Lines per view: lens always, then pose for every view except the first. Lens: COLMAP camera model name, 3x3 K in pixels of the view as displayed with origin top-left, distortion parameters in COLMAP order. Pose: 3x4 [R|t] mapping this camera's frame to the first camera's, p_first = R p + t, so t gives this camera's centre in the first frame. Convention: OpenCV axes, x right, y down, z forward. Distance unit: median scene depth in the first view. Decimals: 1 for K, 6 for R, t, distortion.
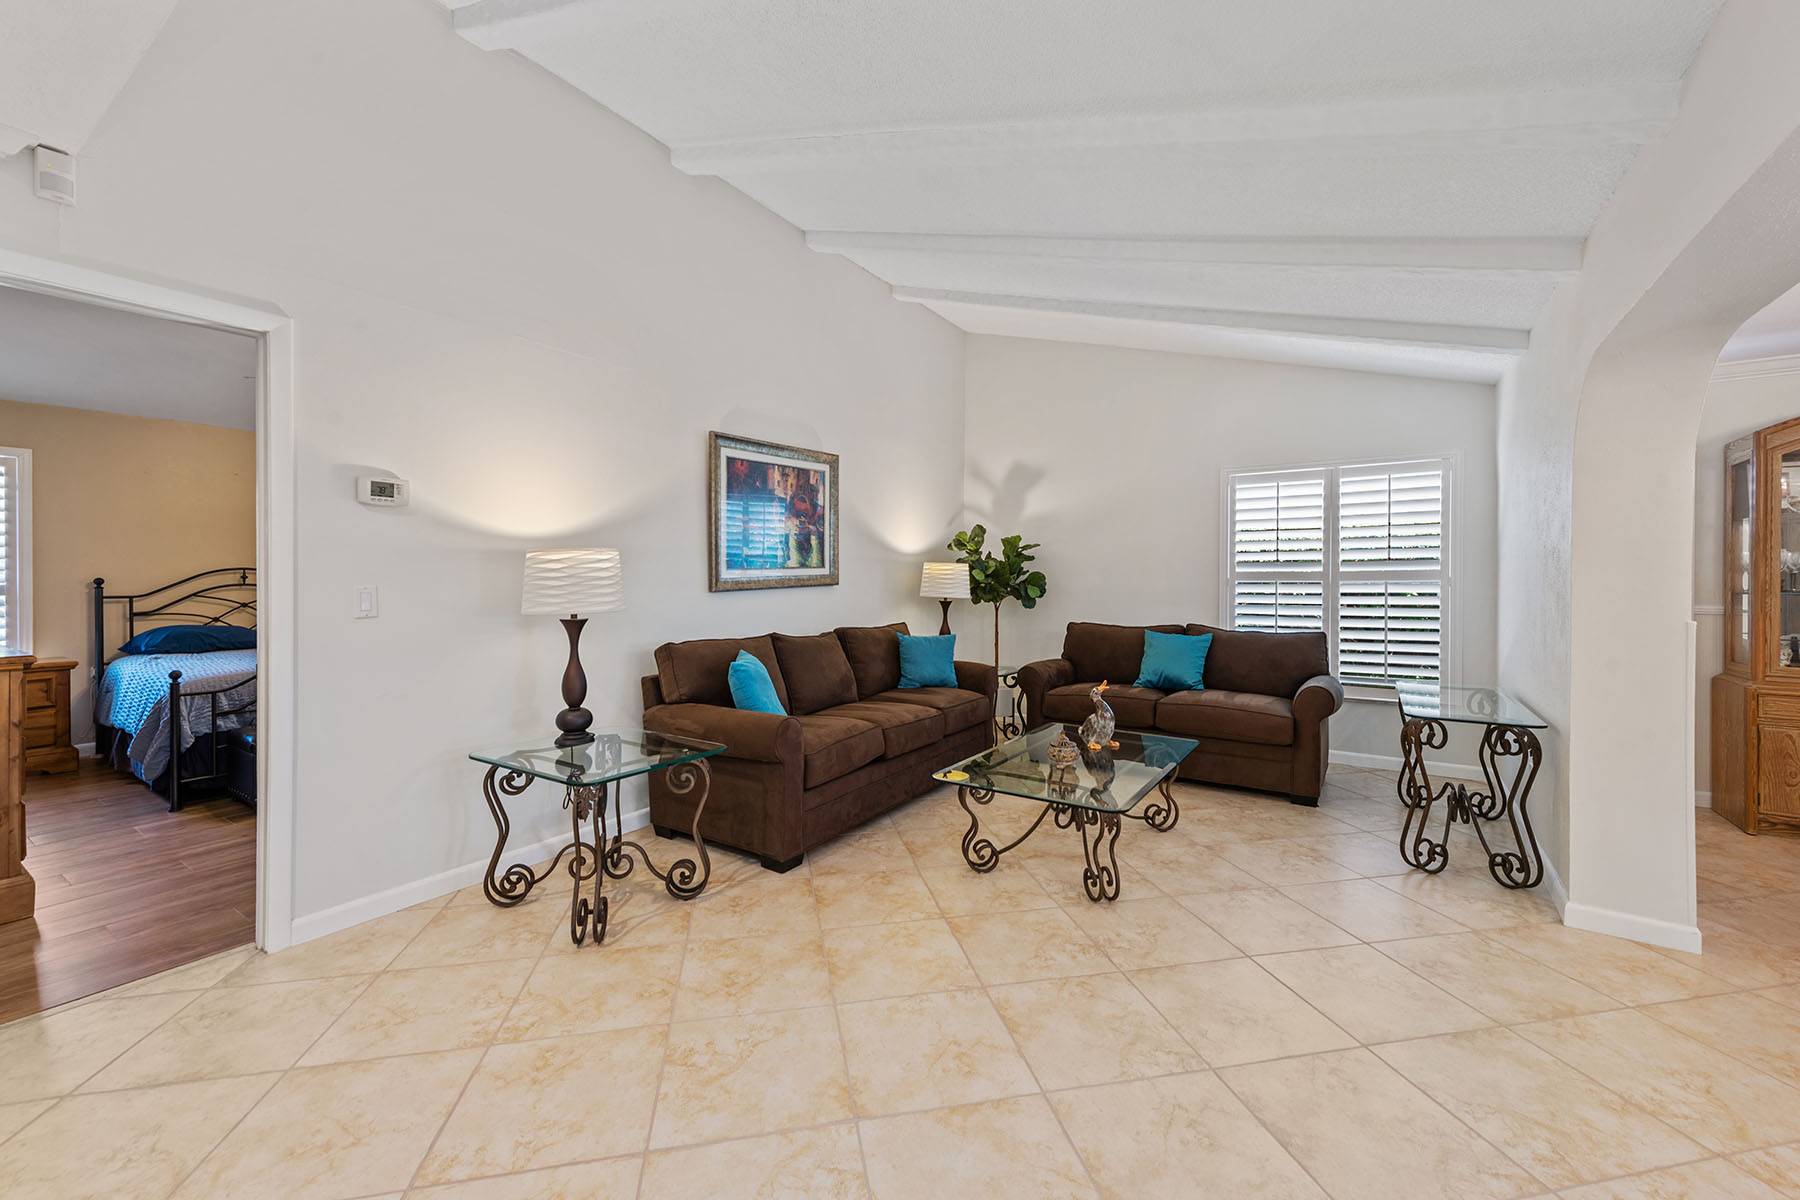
lens RADIAL K [[718.9, 0, 903.3], [0, 718.9, 581.1], [0, 0, 1]] dist [0.012462, -0.000332]
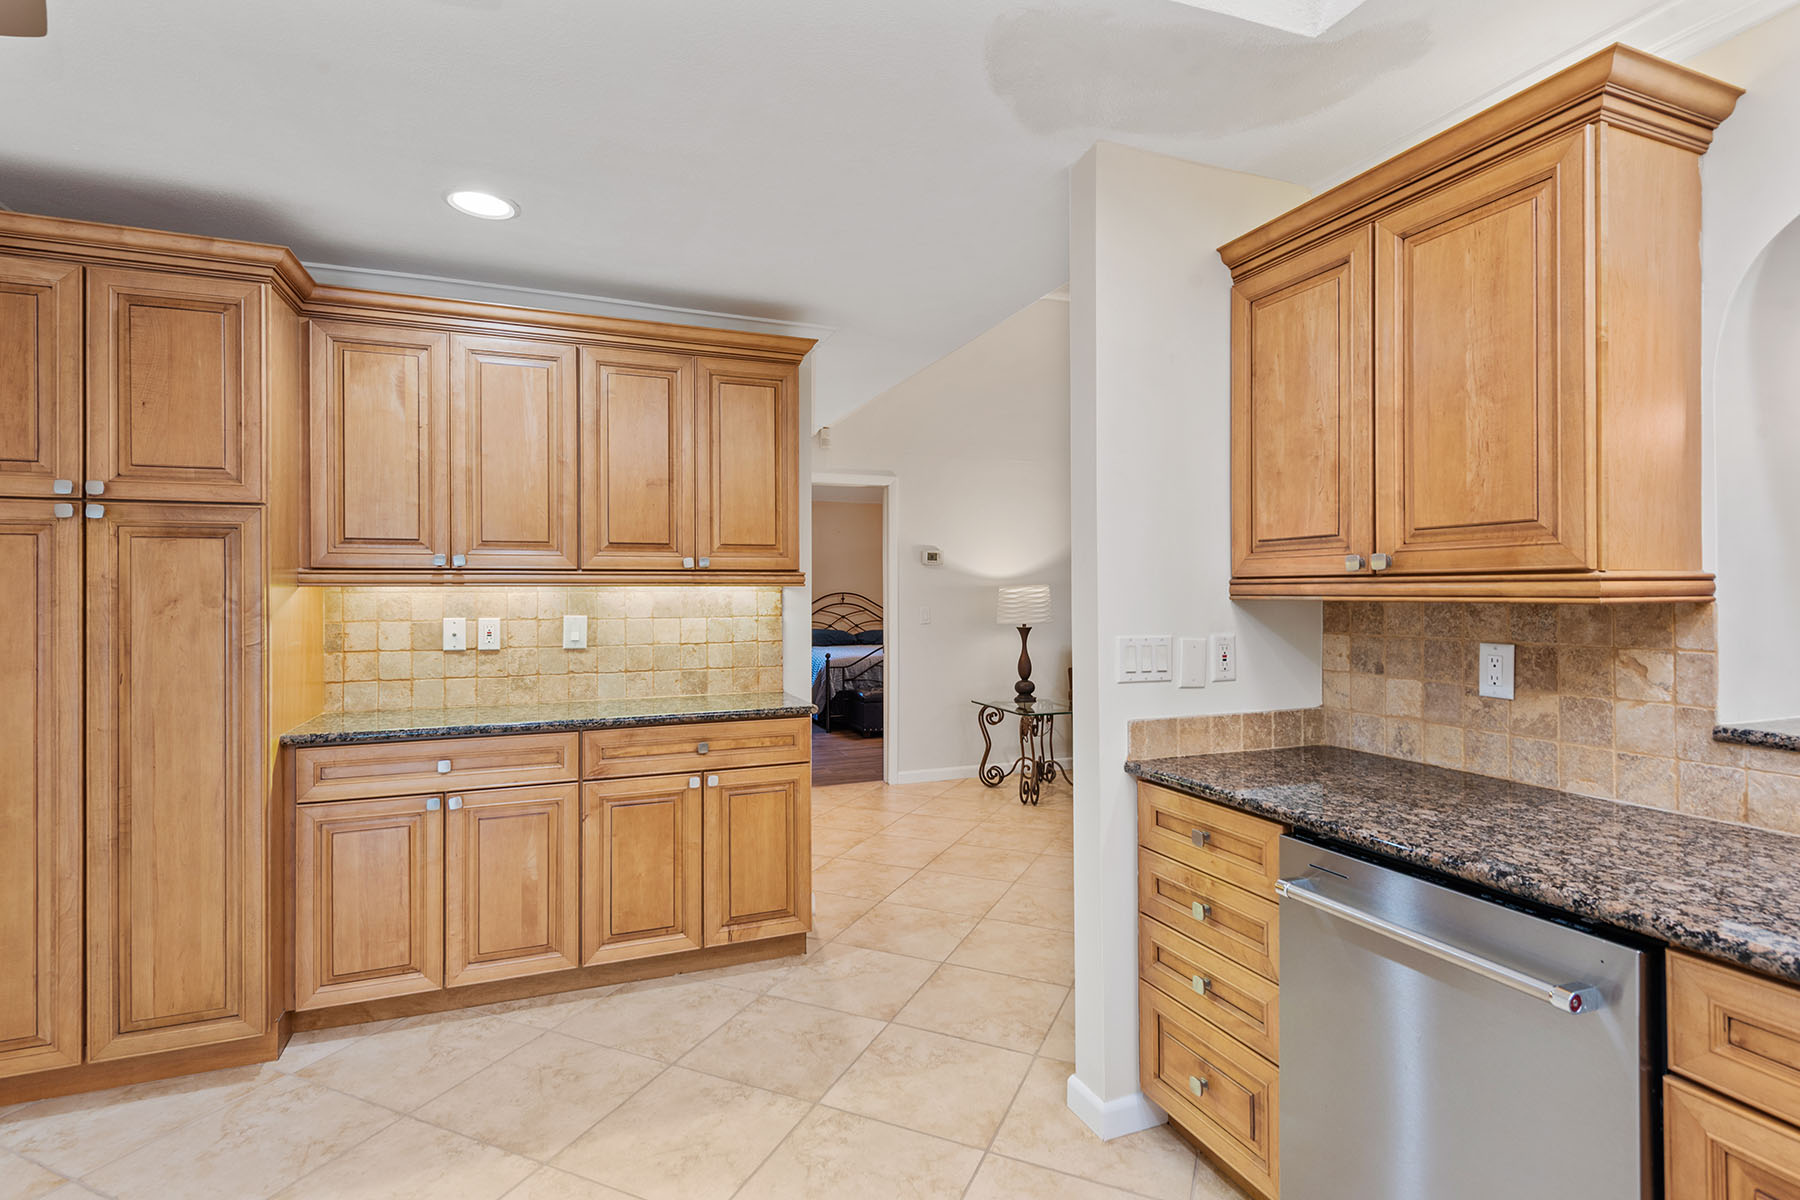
lens RADIAL K [[864.2, 0, 900.4], [0, 864.2, 592.4], [0, 0, 1]] dist [0.016908, -0.009678]
pose [[0.816729, -0.004608, -0.577003, 0.466692], [0.003342, 0.999989, -0.003256, -0.022916], [0.577011, 0.000731, 0.816736, -0.806070]]
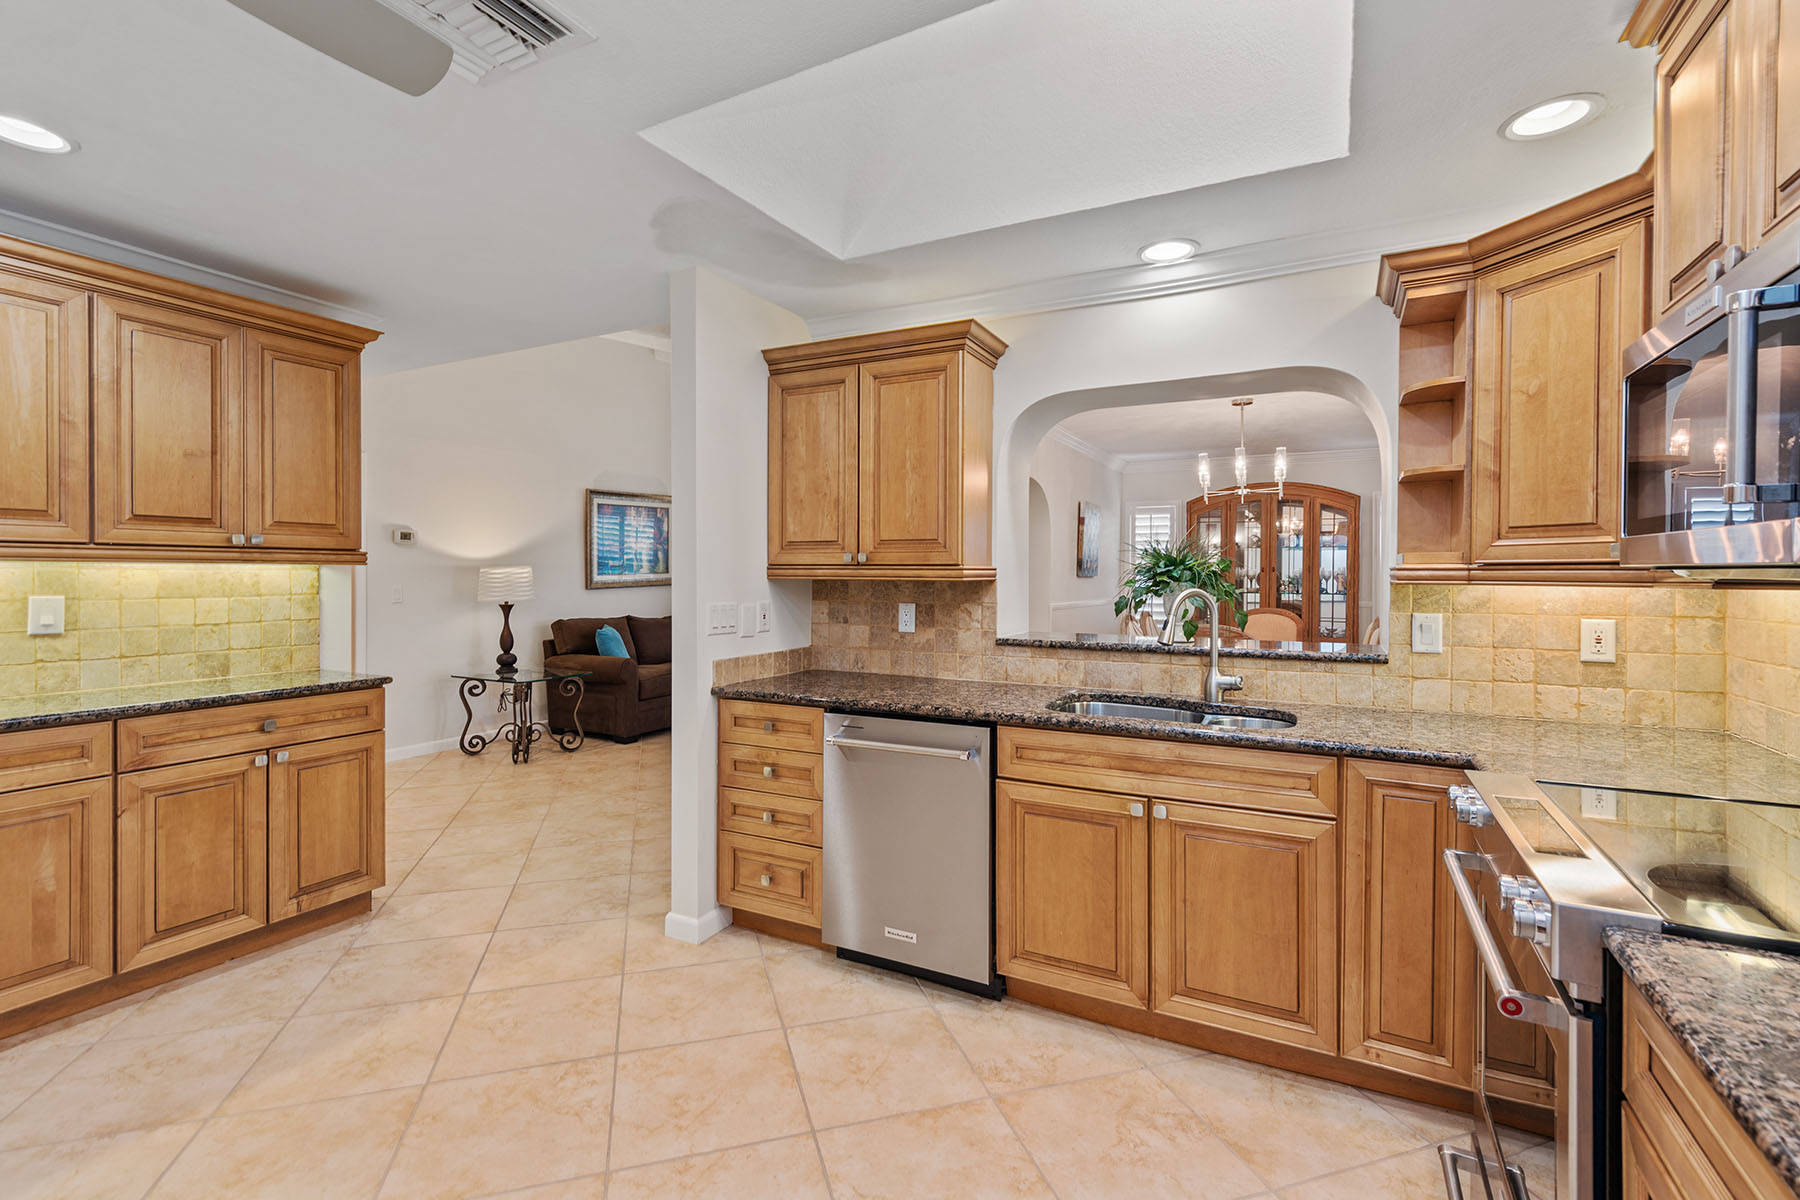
lens RADIAL K [[796.8, 0, 902.8], [0, 796.8, 584.6], [0, 0, 1]] dist [0.020071, -0.006984]
pose [[0.995444, 0.001854, 0.095328, 0.347105], [-0.002909, 0.999936, 0.010932, -0.022631], [-0.095302, -0.011160, 0.995386, -1.105861]]
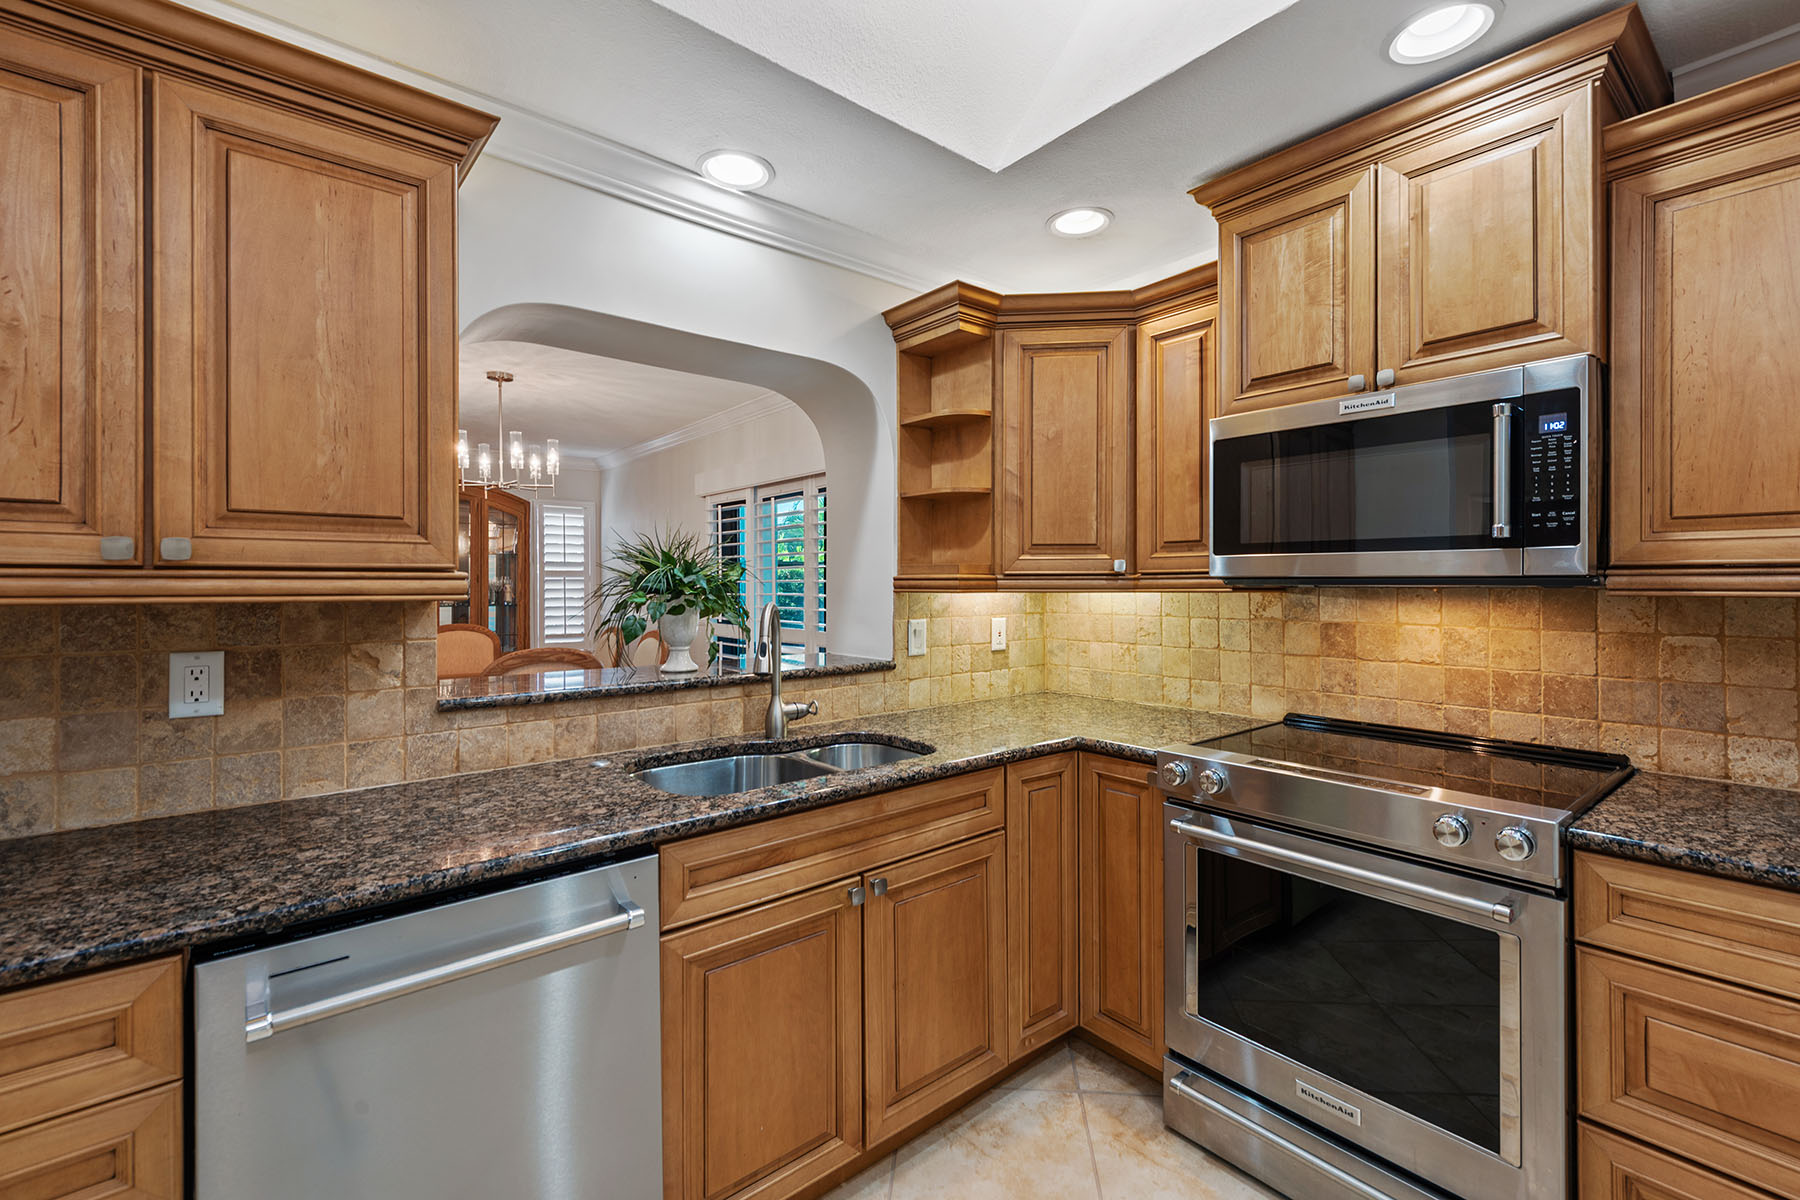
lens RADIAL K [[785.0, 0, 903.3], [0, 785.0, 584.9], [0, 0, 1]] dist [0.019751, -0.007618]
pose [[0.293570, -0.001653, 0.955936, 0.117021], [0.006193, 0.999981, -0.000173, -0.024468], [-0.955918, 0.005971, 0.293575, -0.590770]]
